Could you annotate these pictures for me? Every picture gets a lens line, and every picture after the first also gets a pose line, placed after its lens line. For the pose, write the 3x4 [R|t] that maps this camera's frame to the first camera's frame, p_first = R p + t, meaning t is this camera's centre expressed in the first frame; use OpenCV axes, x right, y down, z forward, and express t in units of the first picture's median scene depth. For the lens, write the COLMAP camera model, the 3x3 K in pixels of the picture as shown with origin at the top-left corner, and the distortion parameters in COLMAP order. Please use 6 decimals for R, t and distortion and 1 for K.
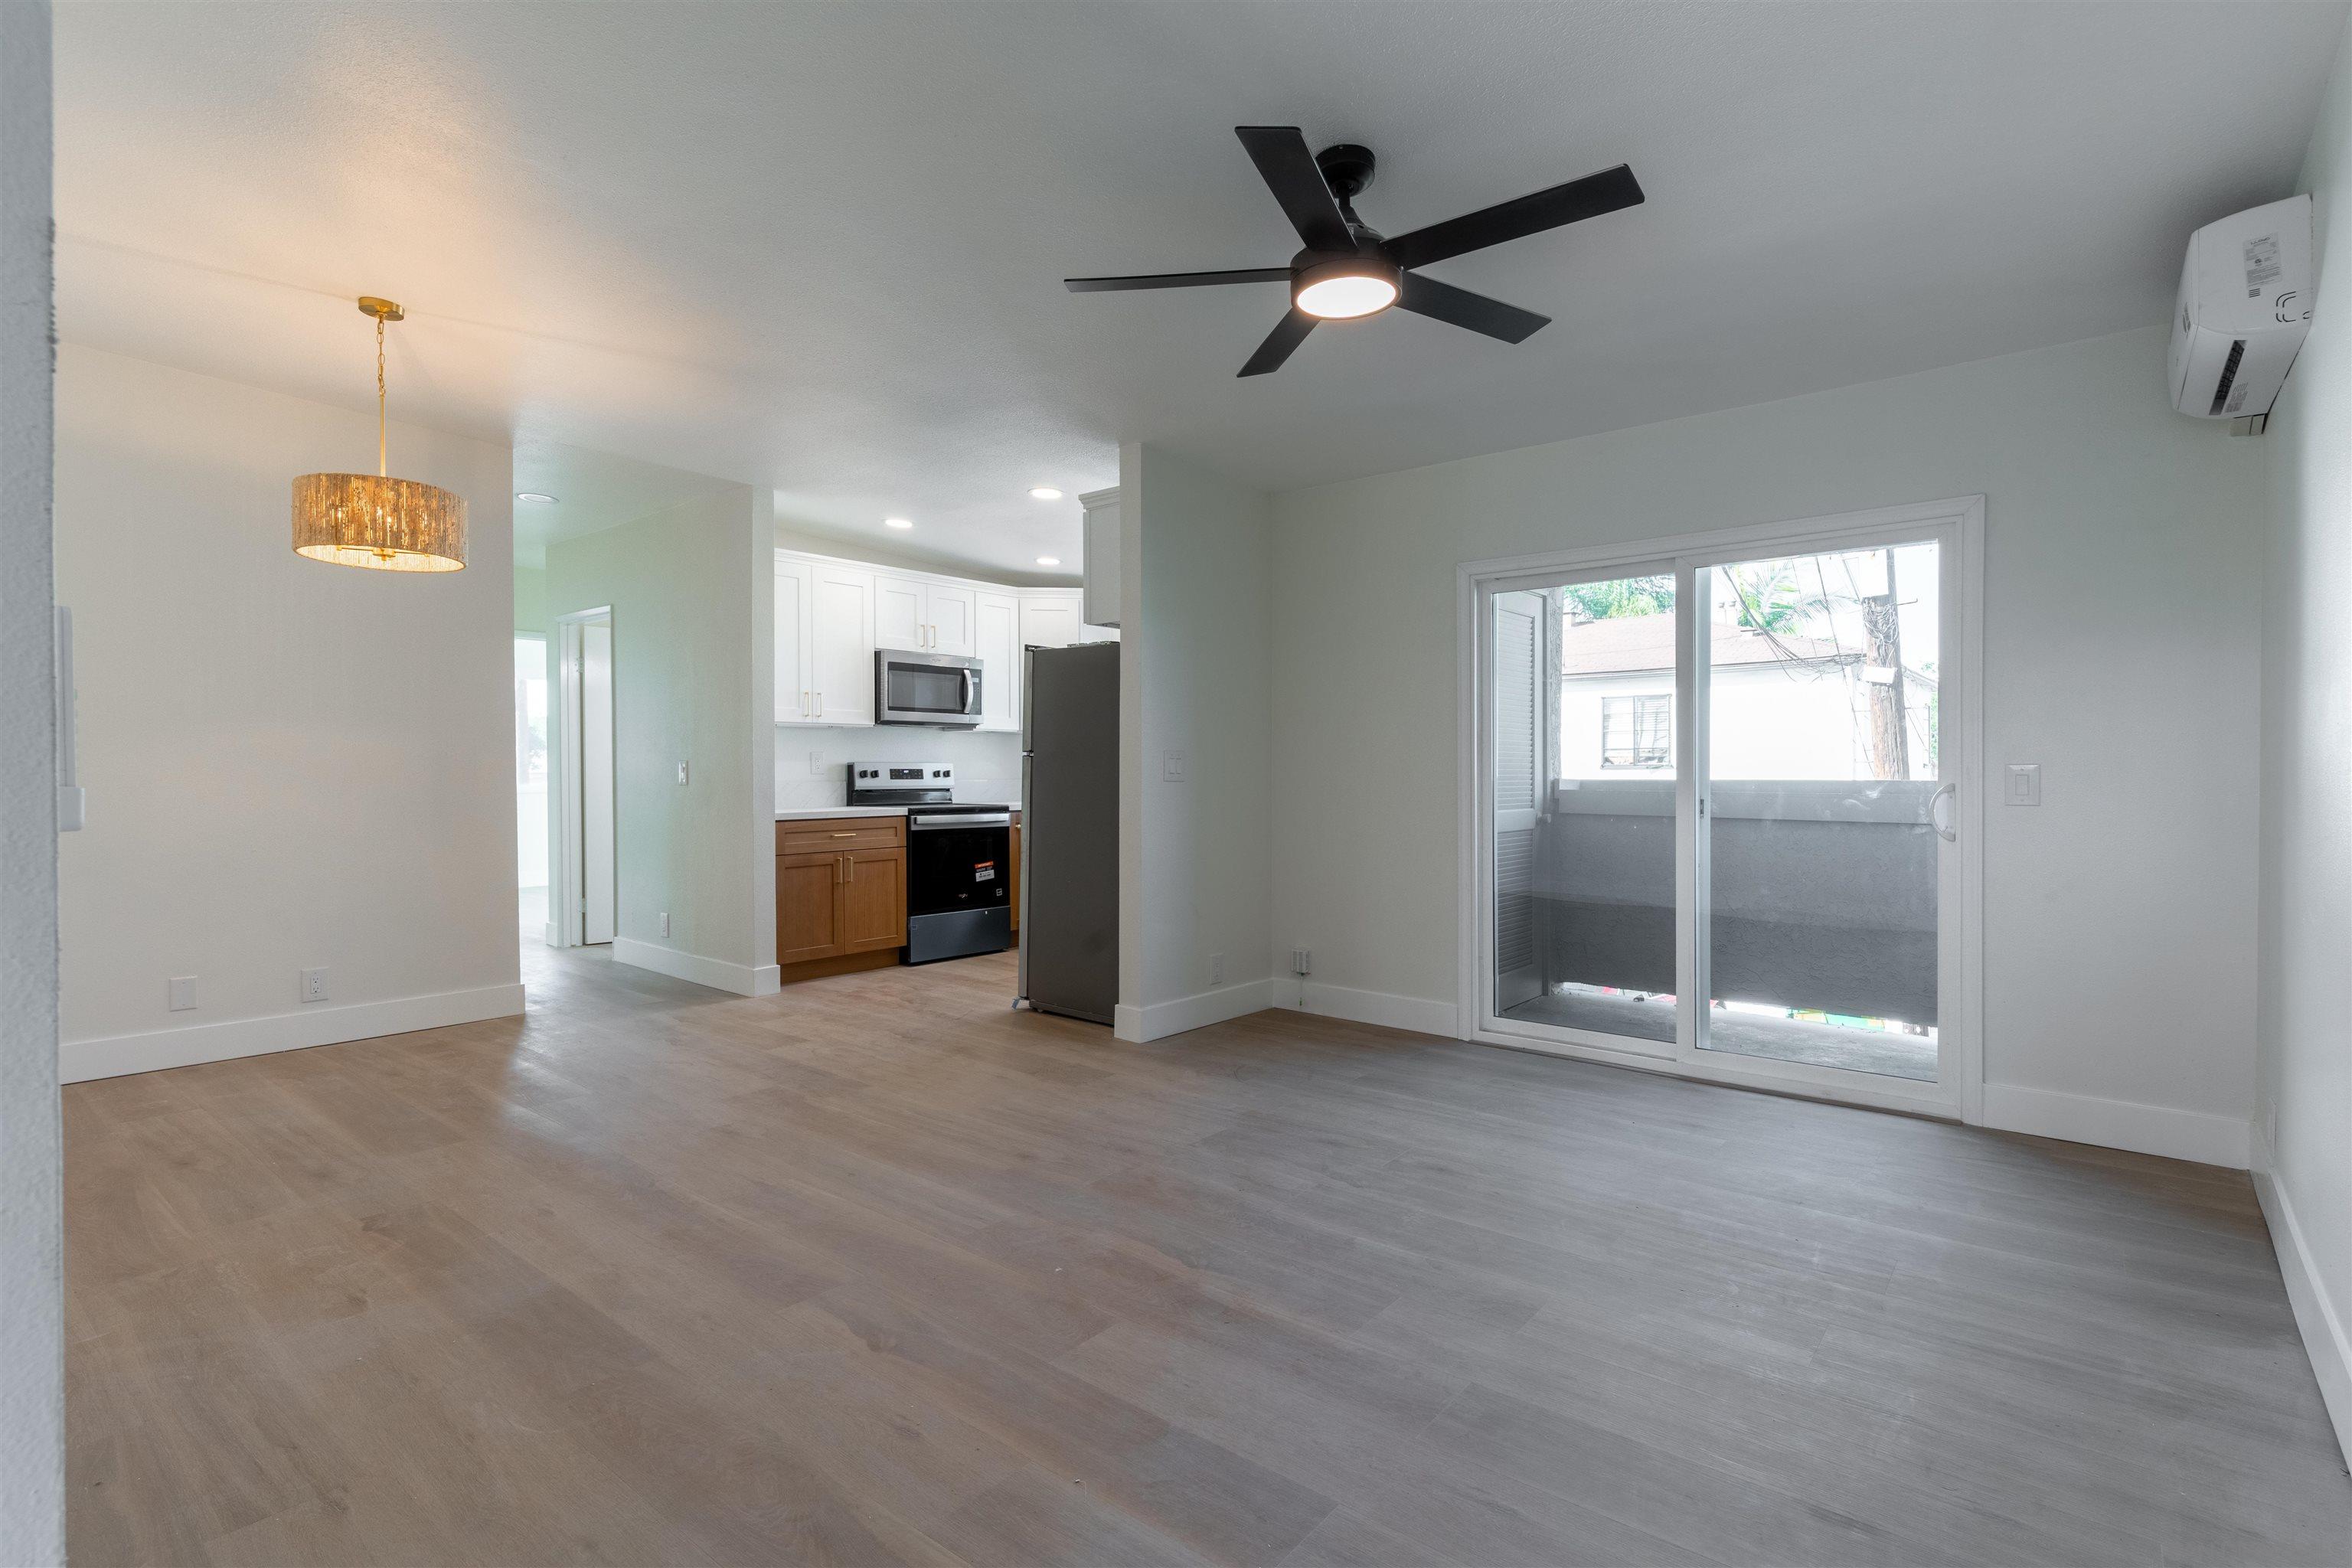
lens RADIAL K [[1123.4, 0, 1175.2], [0, 1123.4, 783.1], [0, 0, 1]] dist [-0.002047, -0.001262]
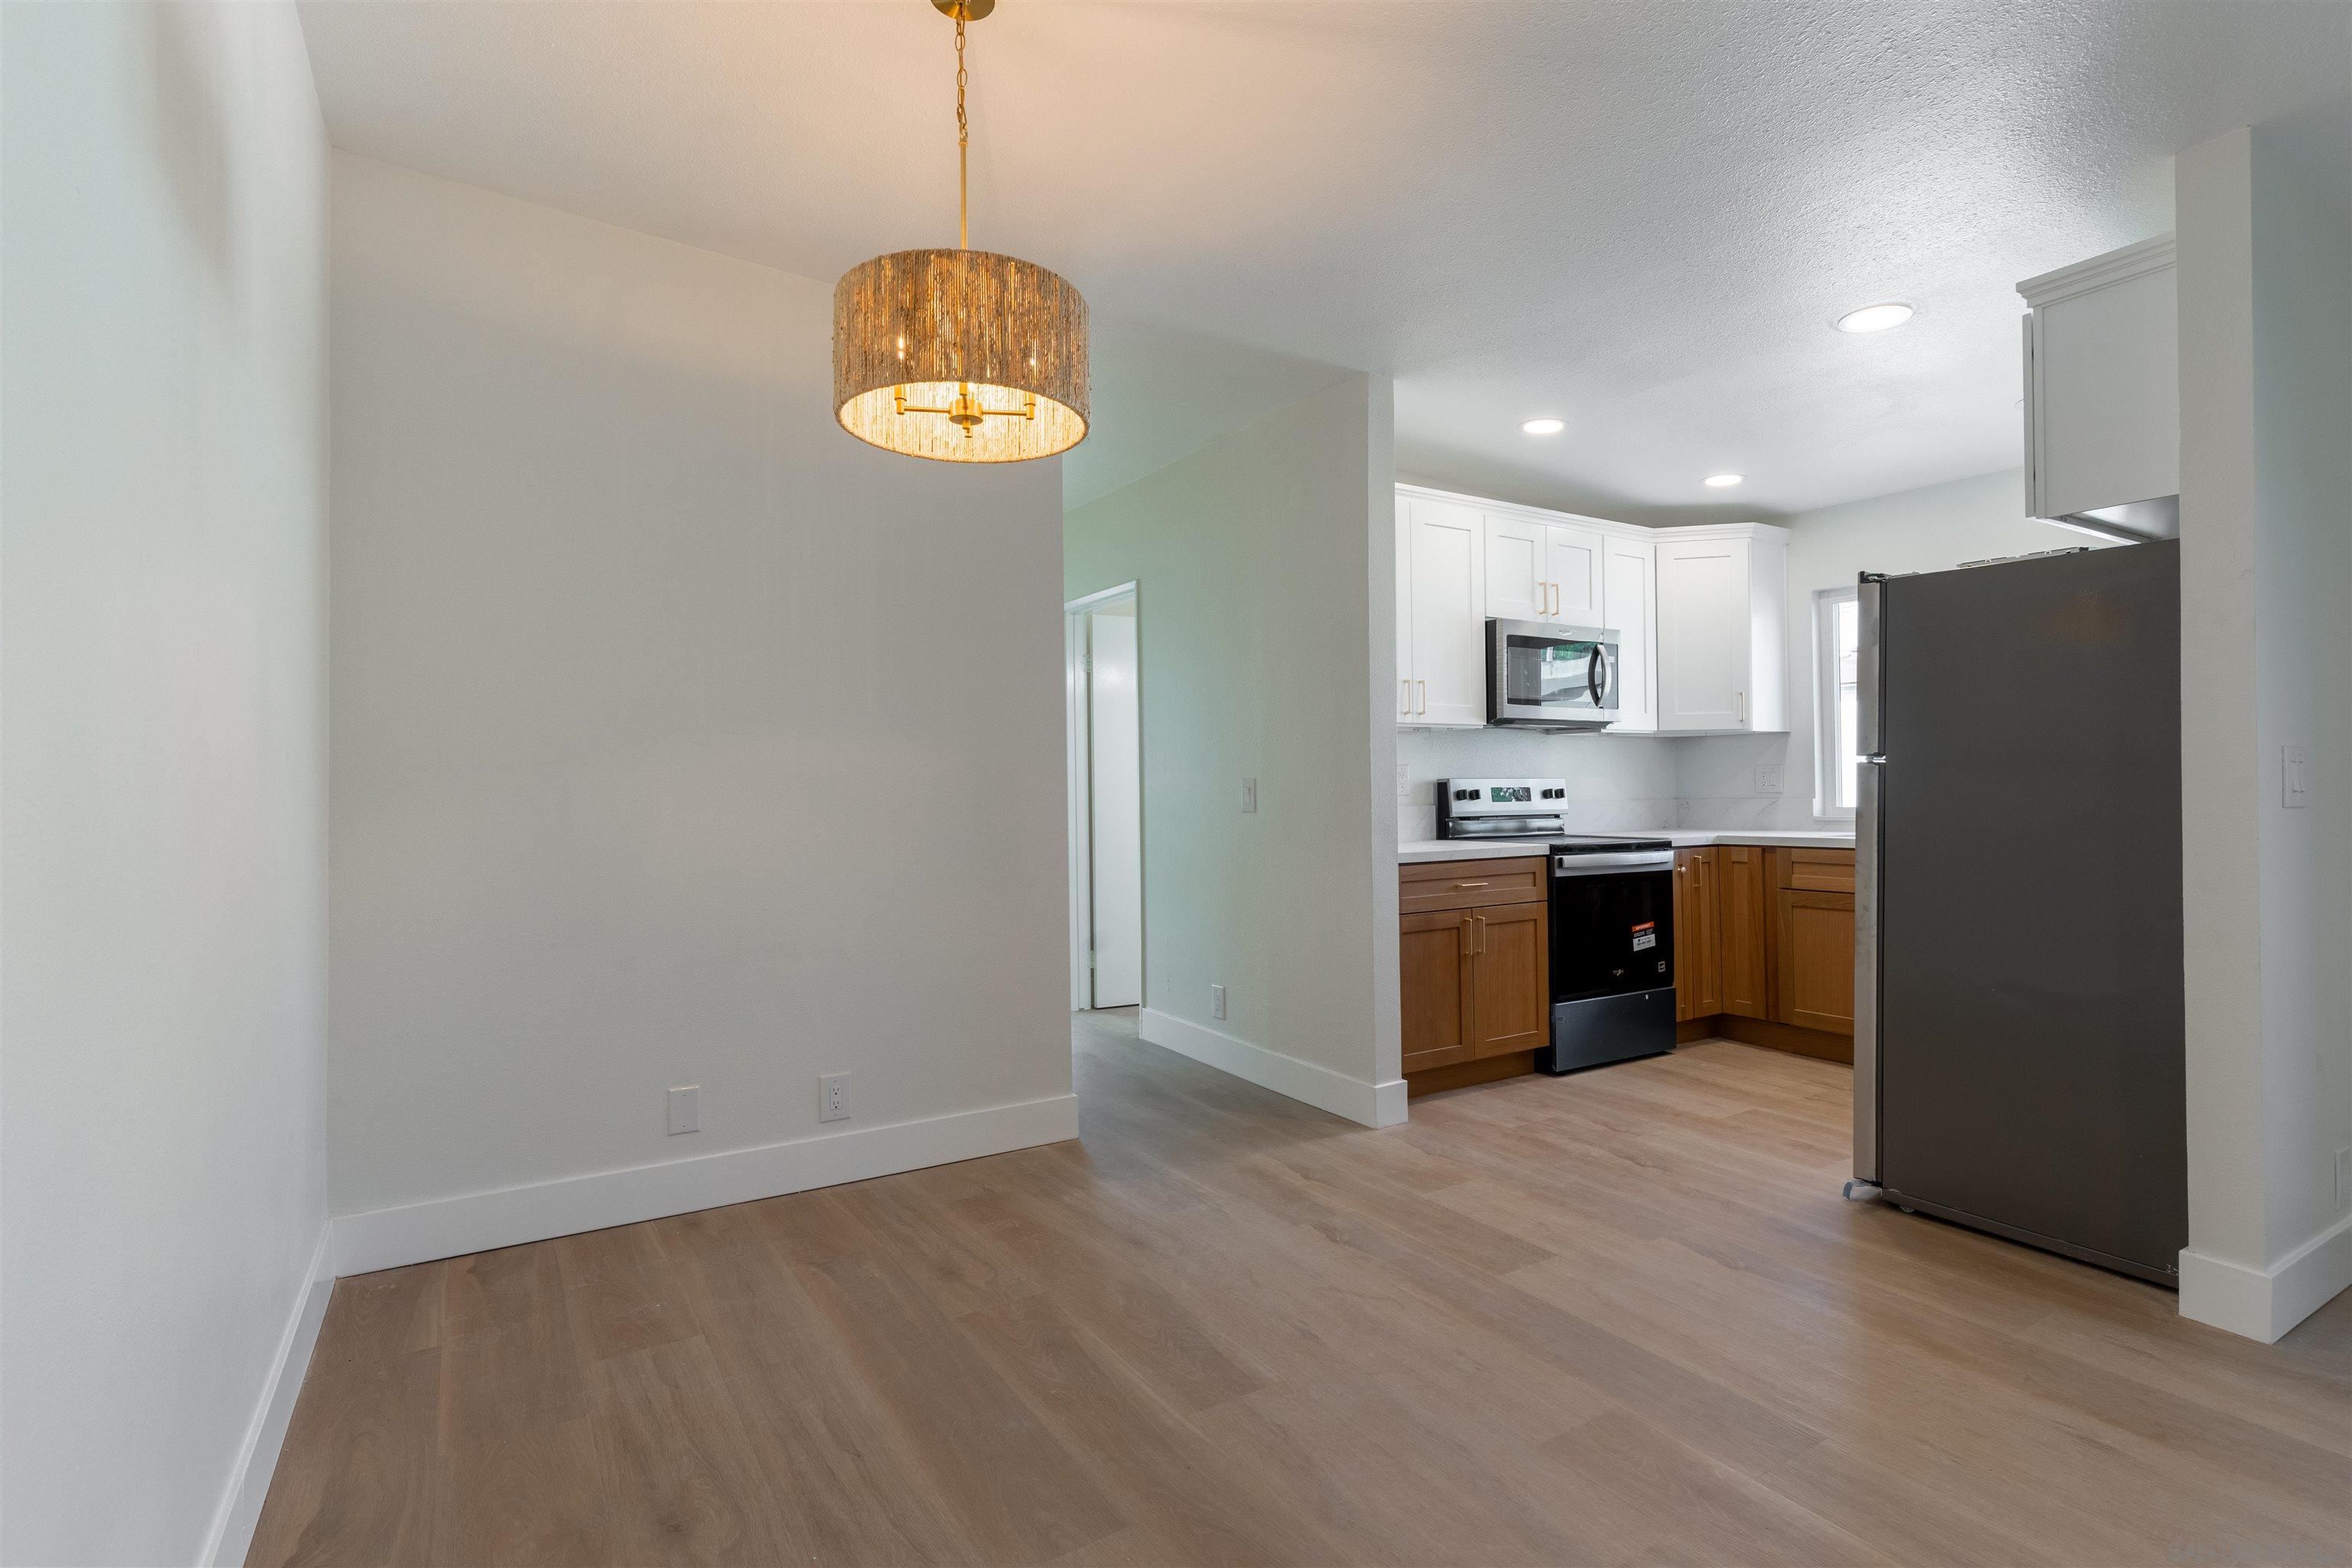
lens RADIAL K [[1123.4, 0, 1161.0], [0, 1123.4, 782.1], [0, 0, 1]] dist [-0.002047, -0.001262]
pose [[0.945148, -0.010605, -0.326469, -0.238441], [0.004948, 0.999823, -0.018153, -0.004445], [0.326604, 0.015542, 0.945034, 0.276694]]
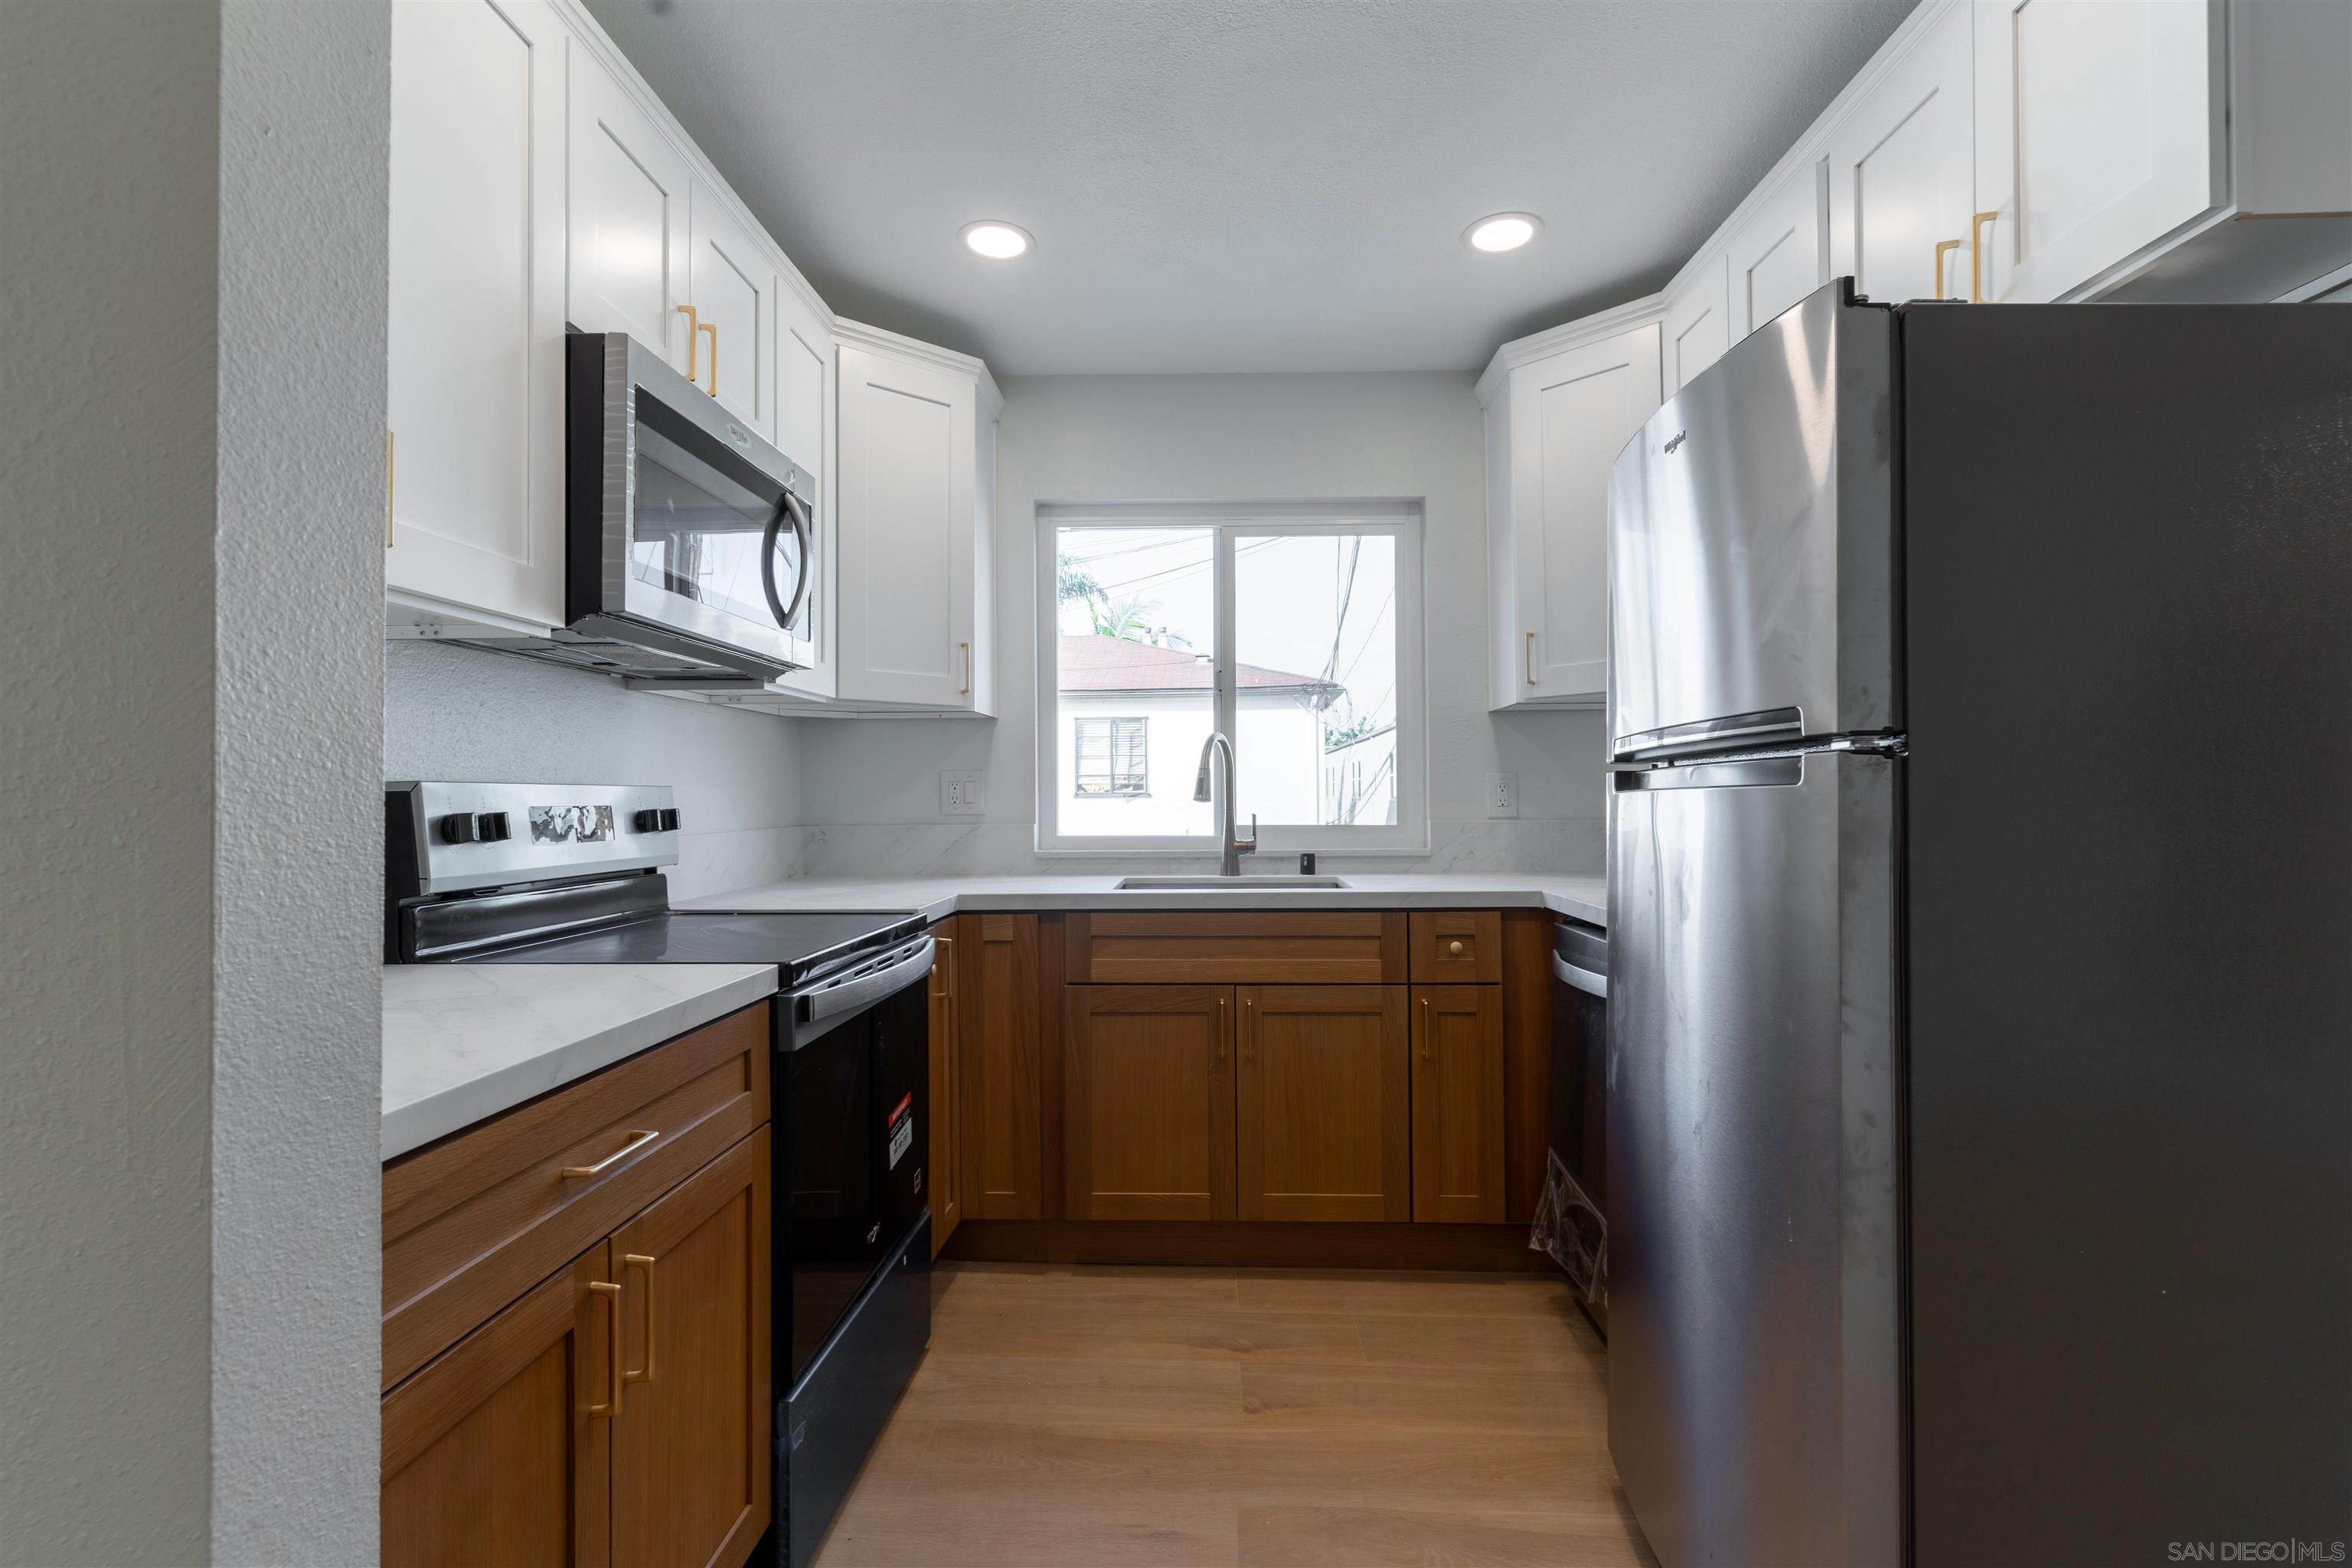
lens RADIAL K [[1123.4, 0, 1173.6], [0, 1123.4, 775.4], [0, 0, 1]] dist [-0.002047, -0.001262]
pose [[0.801243, 0.008287, 0.598282, -0.317797], [0.010927, 0.999535, -0.028479, -0.011746], [-0.598240, 0.029356, 0.800779, 0.748223]]
